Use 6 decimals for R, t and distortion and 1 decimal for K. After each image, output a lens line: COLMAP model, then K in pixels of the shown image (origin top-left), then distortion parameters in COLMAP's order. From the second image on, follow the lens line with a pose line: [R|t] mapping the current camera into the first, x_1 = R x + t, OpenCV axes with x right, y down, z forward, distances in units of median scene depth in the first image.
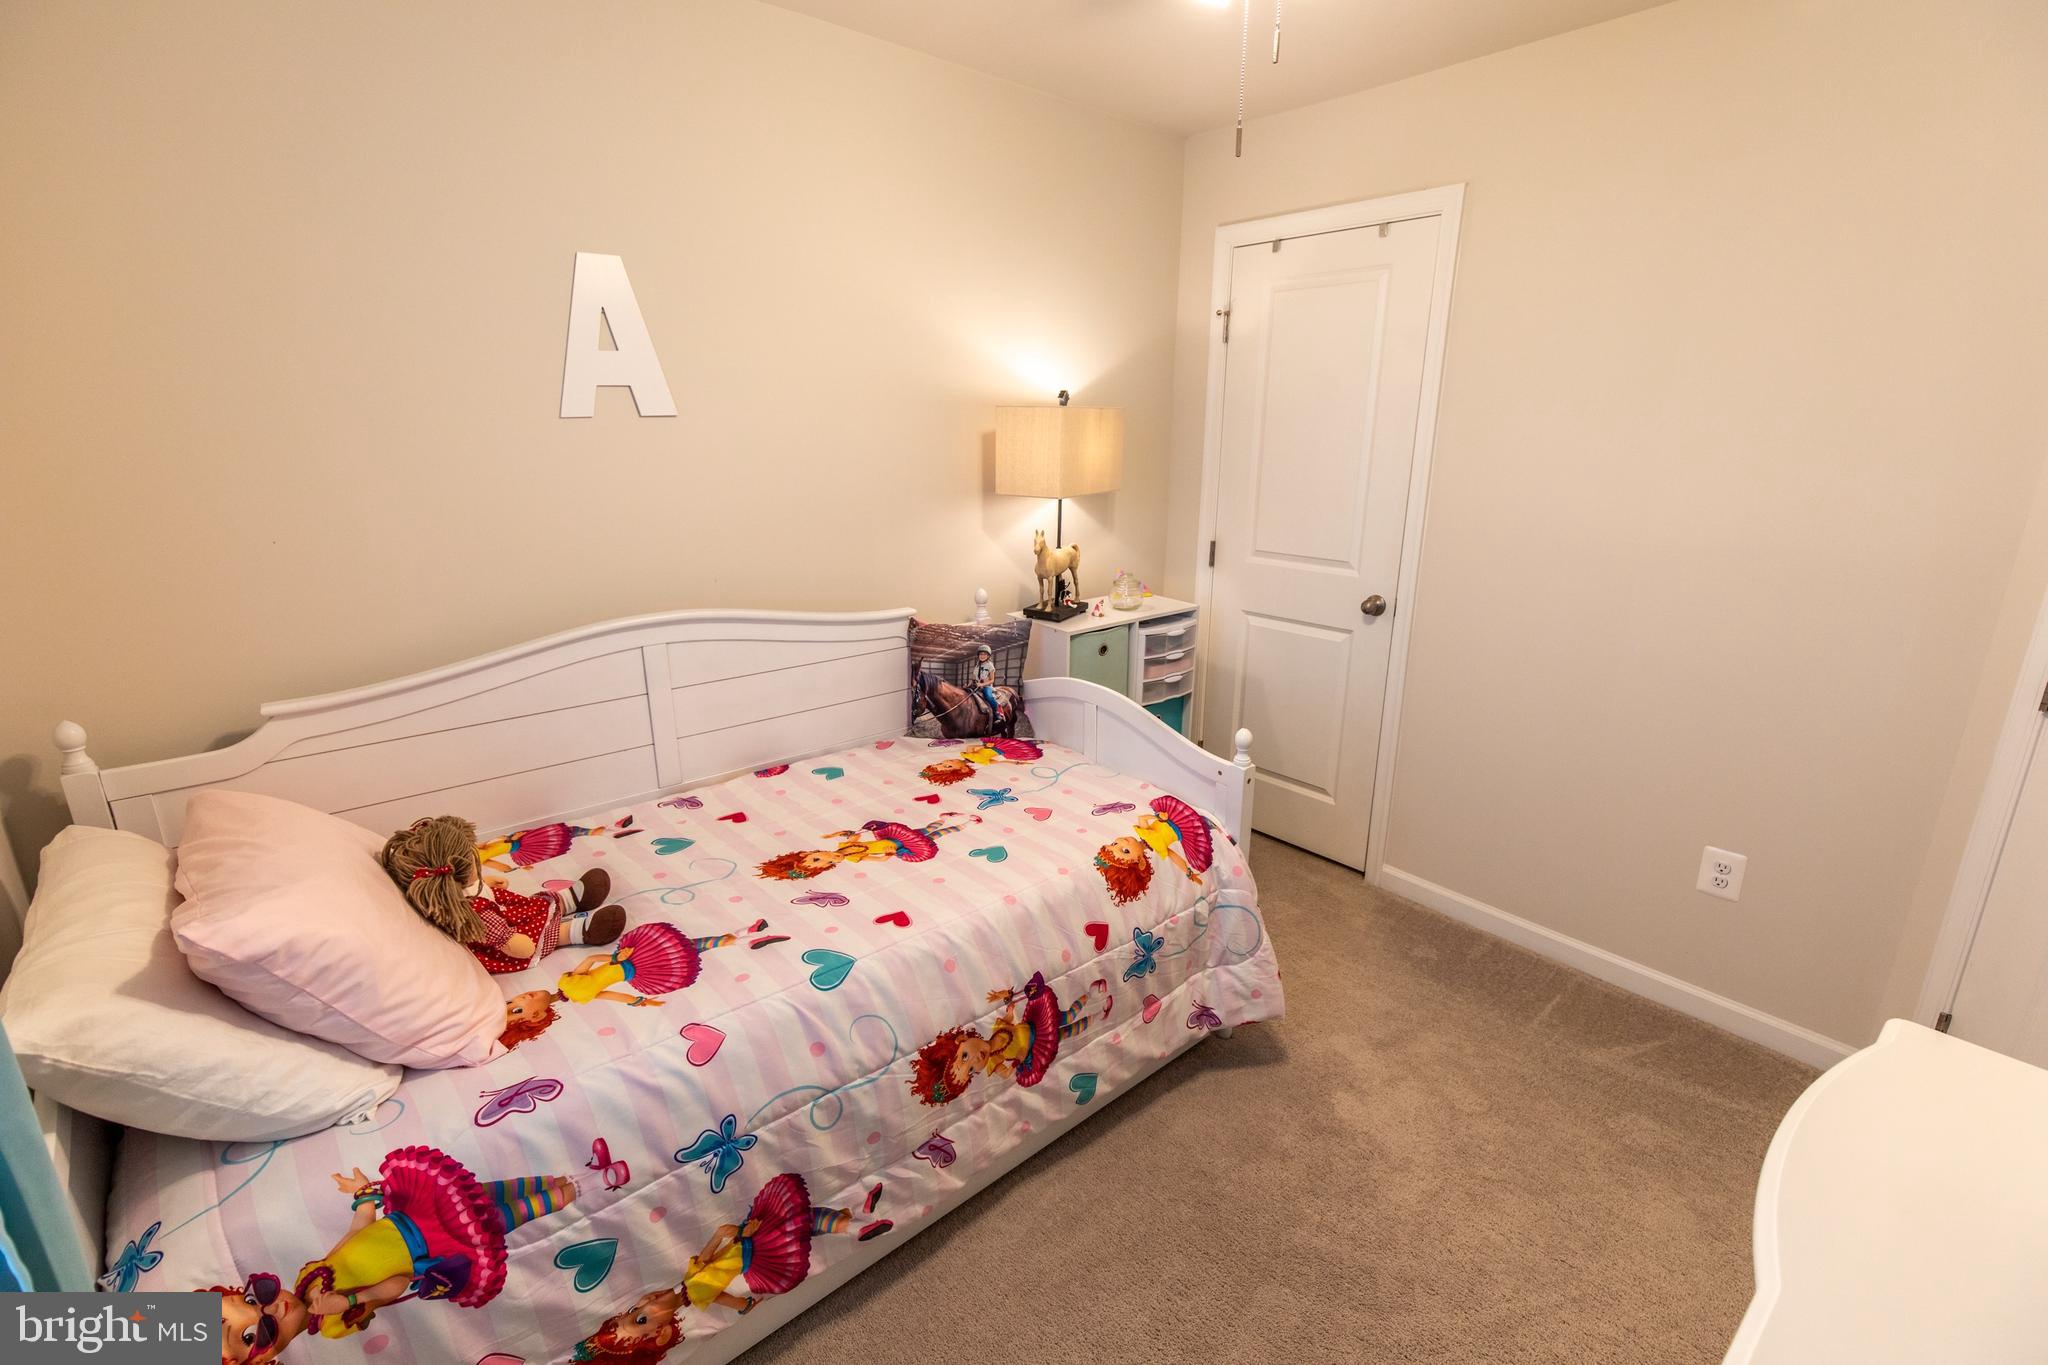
lens RADIAL K [[915.2, 0, 1032.7], [0, 915.2, 685.0], [0, 0, 1]] dist [0.005234, -0.000223]
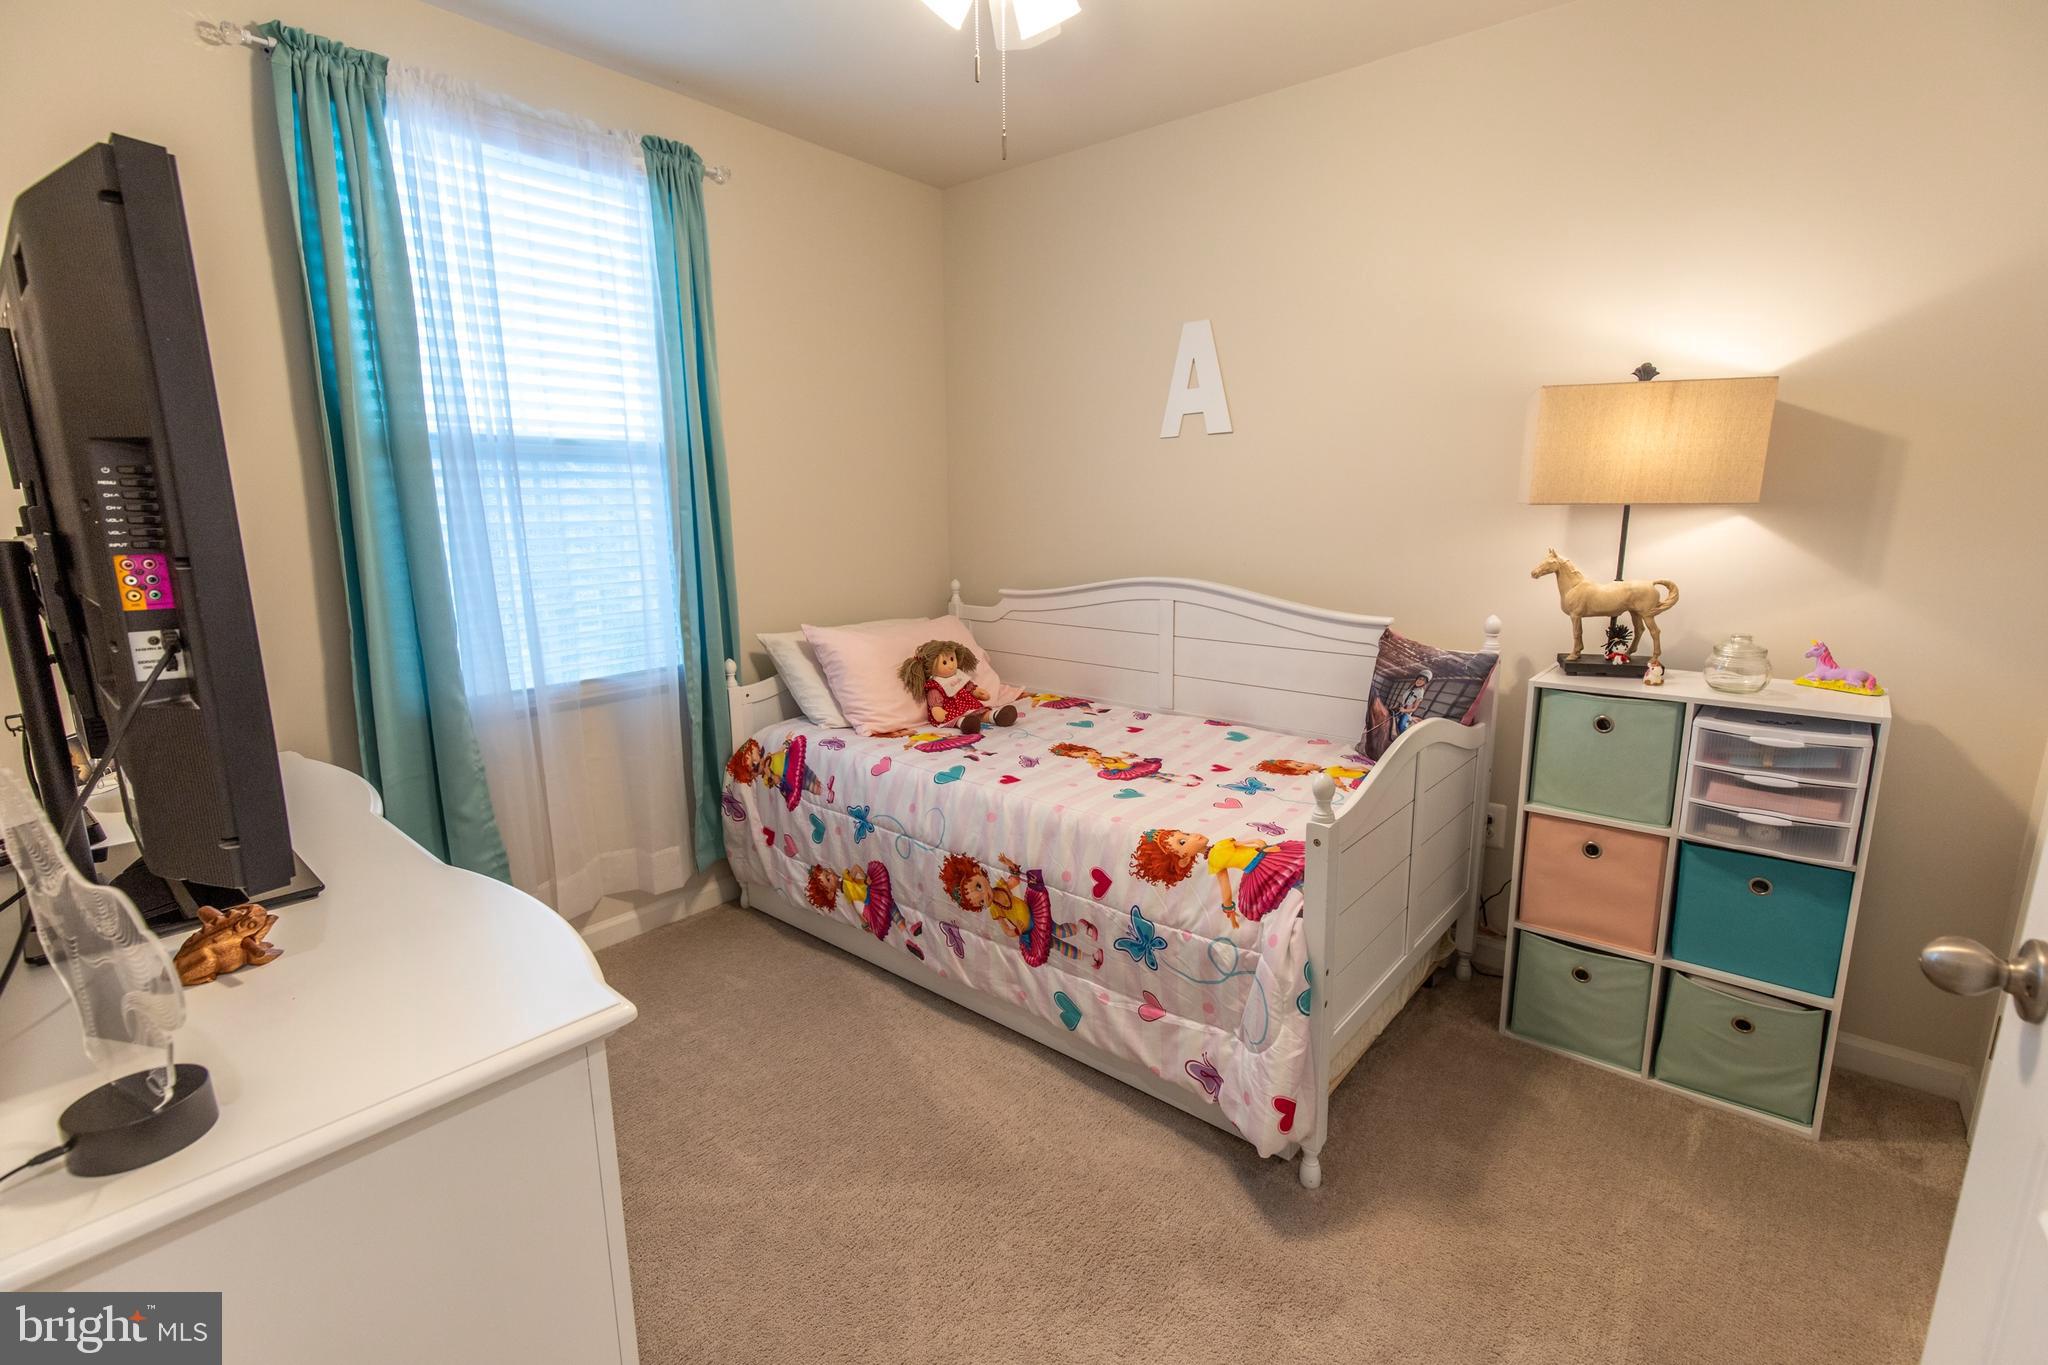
lens RADIAL K [[914.6, 0, 1037.2], [0, 914.6, 682.0], [0, 0, 1]] dist [0.003839, -0.000082]
pose [[0.155297, 0.189888, -0.969446, 1.050007], [-0.268655, 0.952483, 0.143529, -0.082386], [0.950635, 0.238157, 0.198932, 0.667051]]
